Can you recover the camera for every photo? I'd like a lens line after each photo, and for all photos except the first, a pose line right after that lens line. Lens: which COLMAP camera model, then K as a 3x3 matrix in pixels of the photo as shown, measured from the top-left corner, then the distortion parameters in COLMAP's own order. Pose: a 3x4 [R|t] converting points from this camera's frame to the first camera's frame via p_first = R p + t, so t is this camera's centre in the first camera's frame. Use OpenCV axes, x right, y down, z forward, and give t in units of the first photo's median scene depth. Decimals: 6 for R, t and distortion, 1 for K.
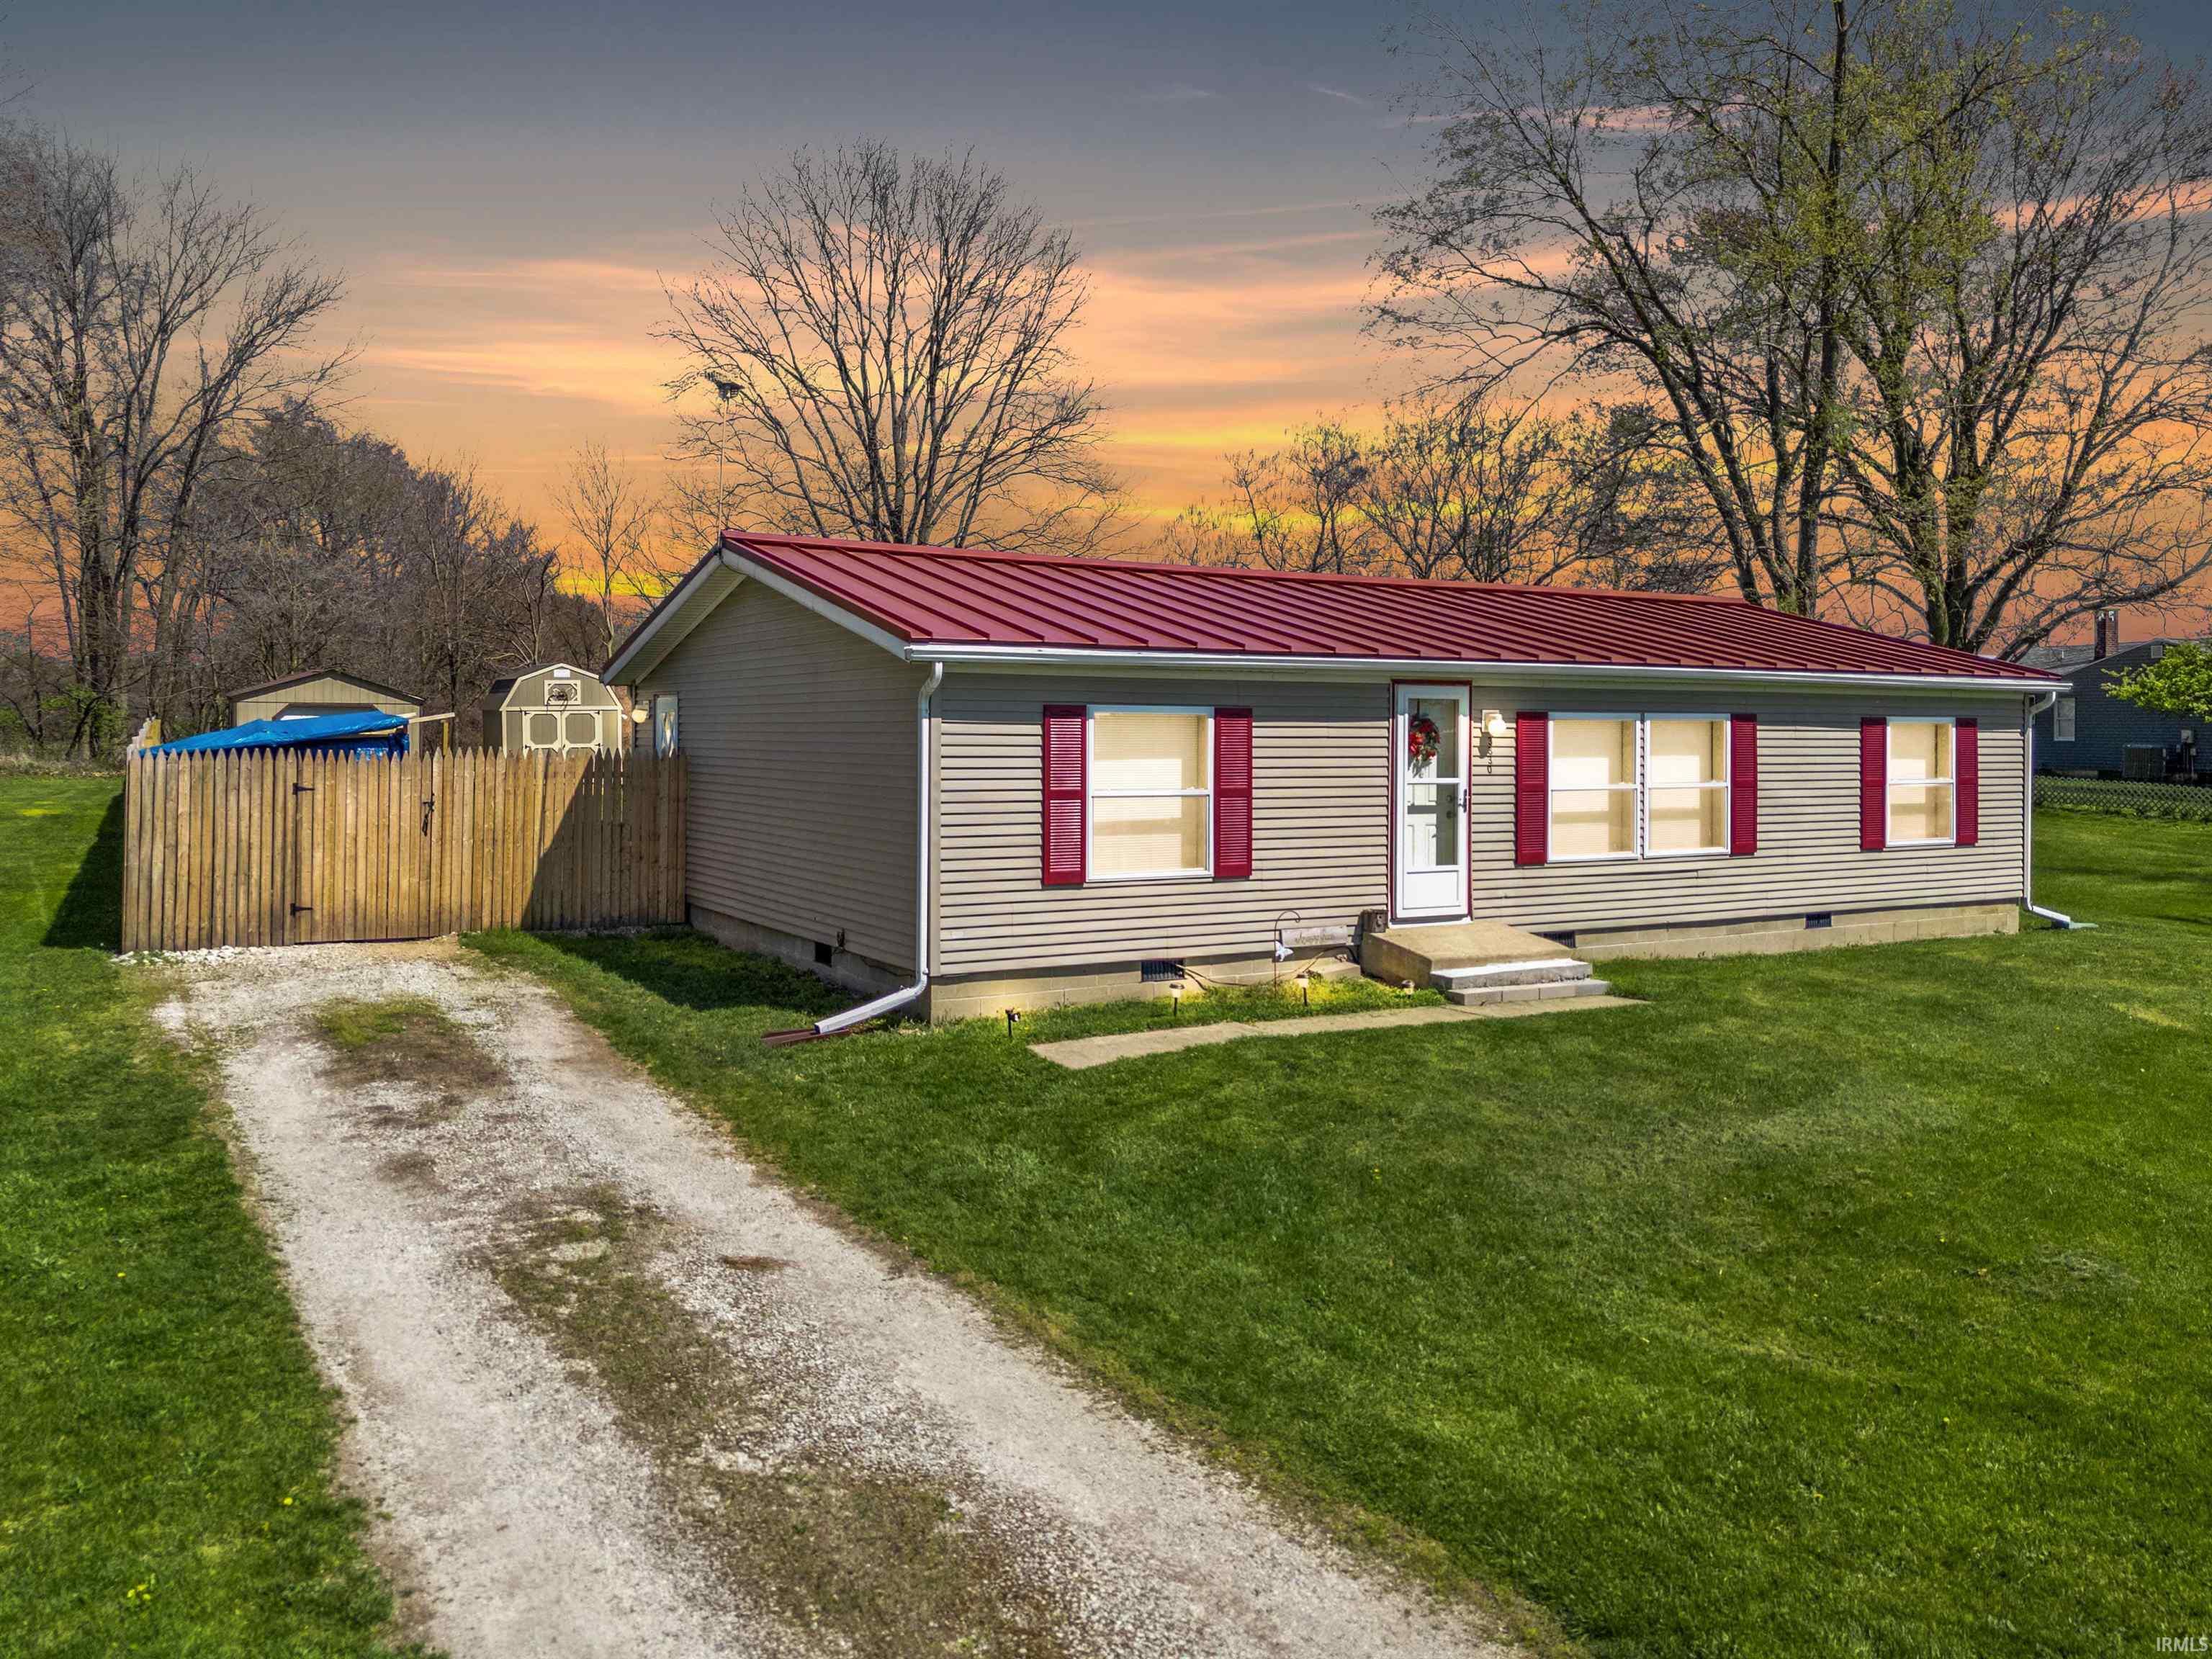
lens RADIAL K [[1640.3, 0, 1123.2], [0, 1640.3, 839.0], [0, 0, 1]] dist [0.037030, -0.008163]
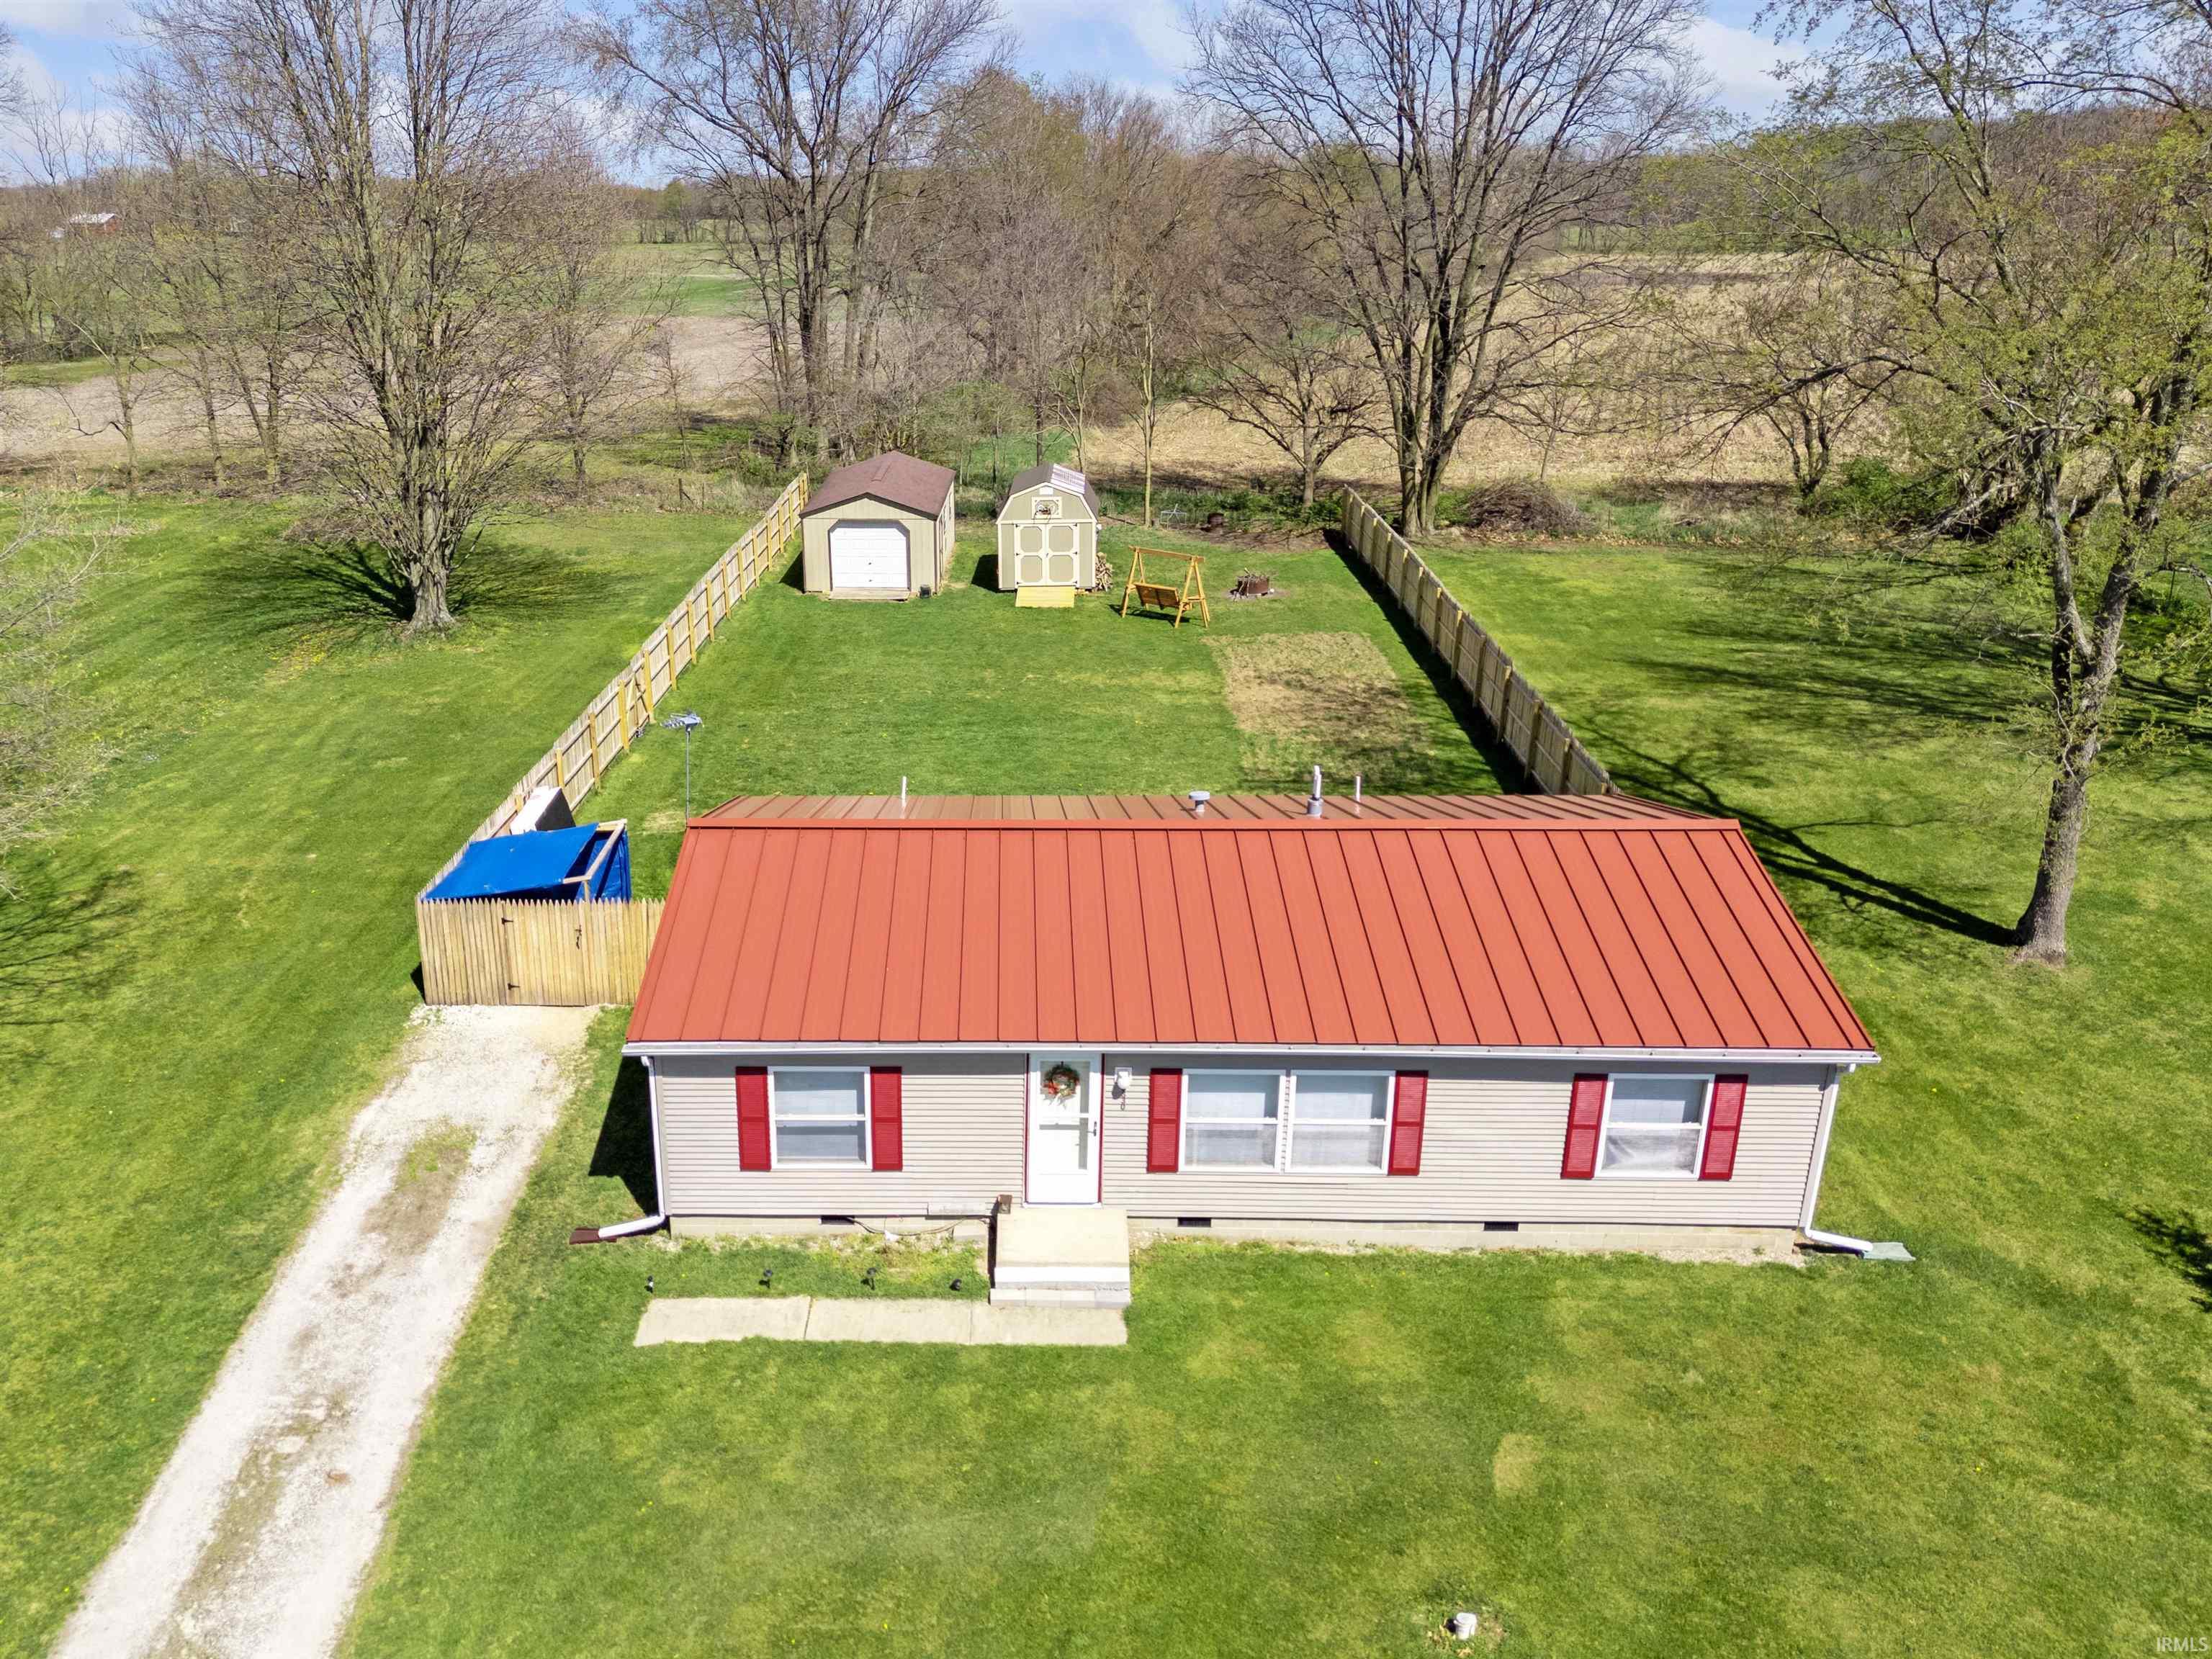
lens RADIAL K [[1640.3, 0, 1021.1], [0, 1640.3, 903.6], [0, 0, 1]] dist [0.037030, -0.008163]
pose [[0.854284, 0.200038, -0.479775, 0.738962], [-0.031718, 0.941327, 0.336001, -0.624605], [0.518838, -0.271823, 0.810506, -0.062977]]
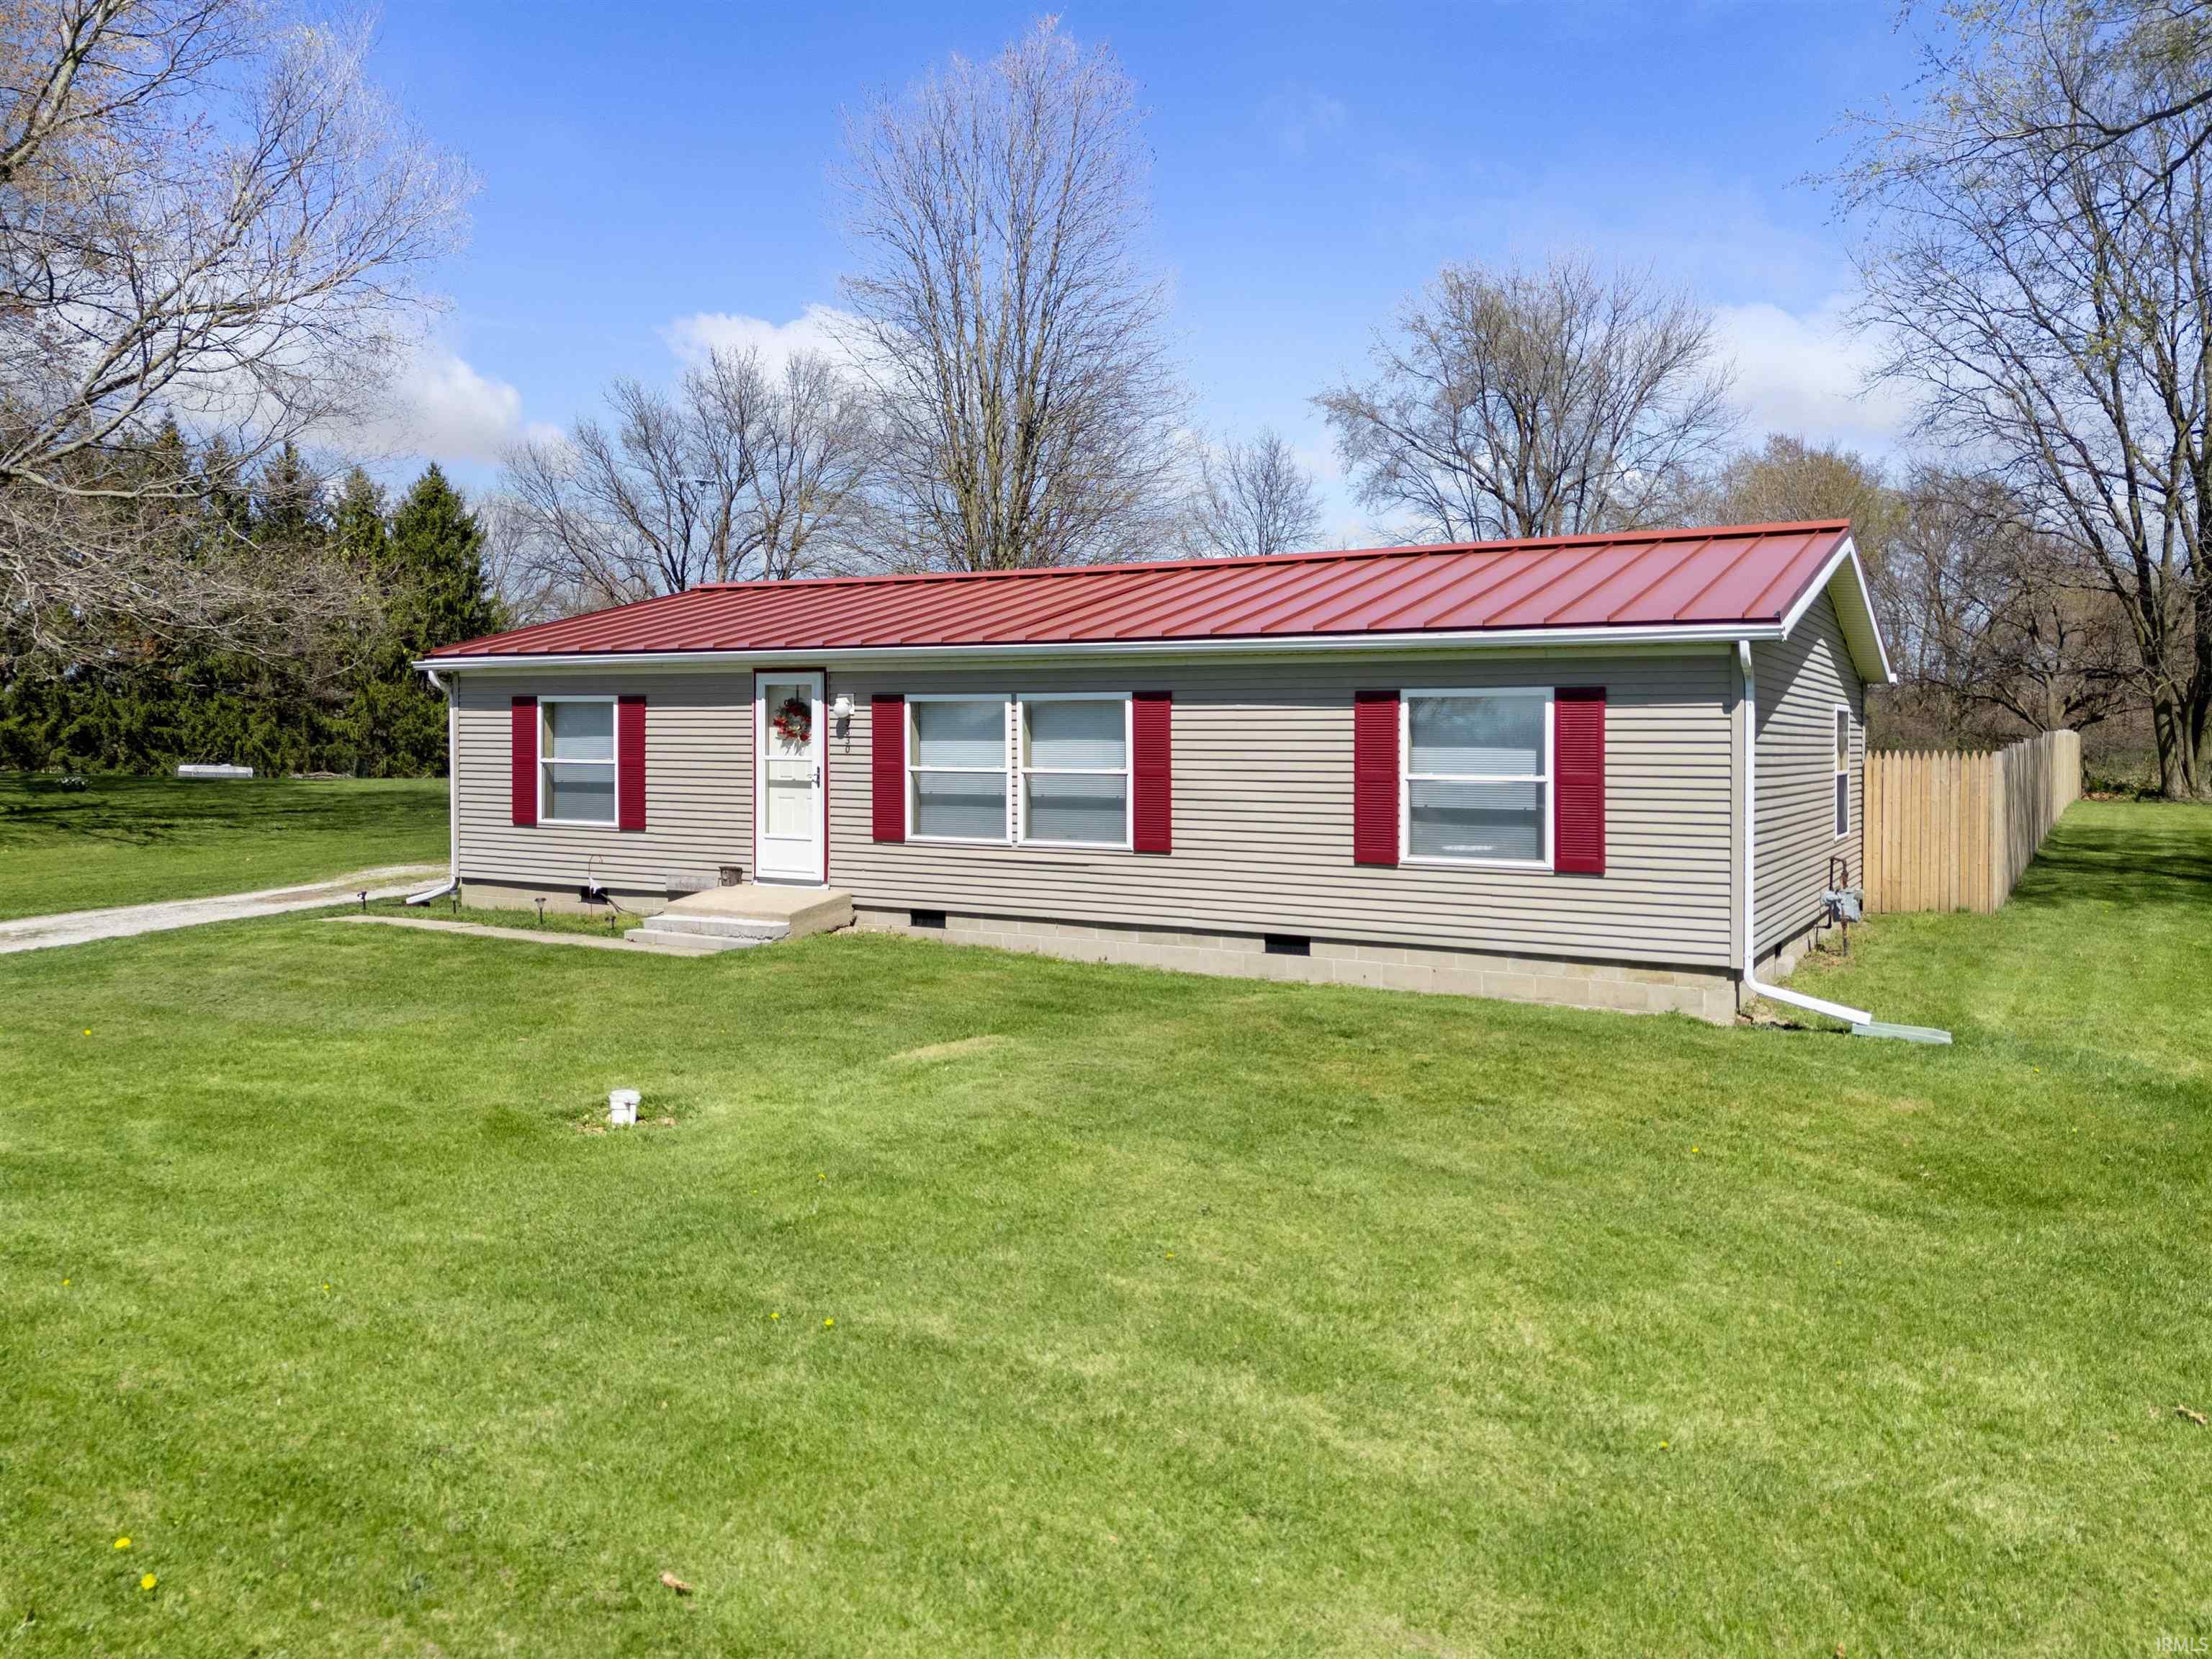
lens RADIAL K [[1741.4, 0, 1112.0], [0, 1741.4, 838.8], [0, 0, 1]] dist [0.021501, 0.002489]
pose [[0.488045, 0.045187, -0.871648, 1.276406], [-0.060098, 0.998029, 0.018089, -0.014805], [0.870747, 0.043556, 0.489798, 0.587330]]
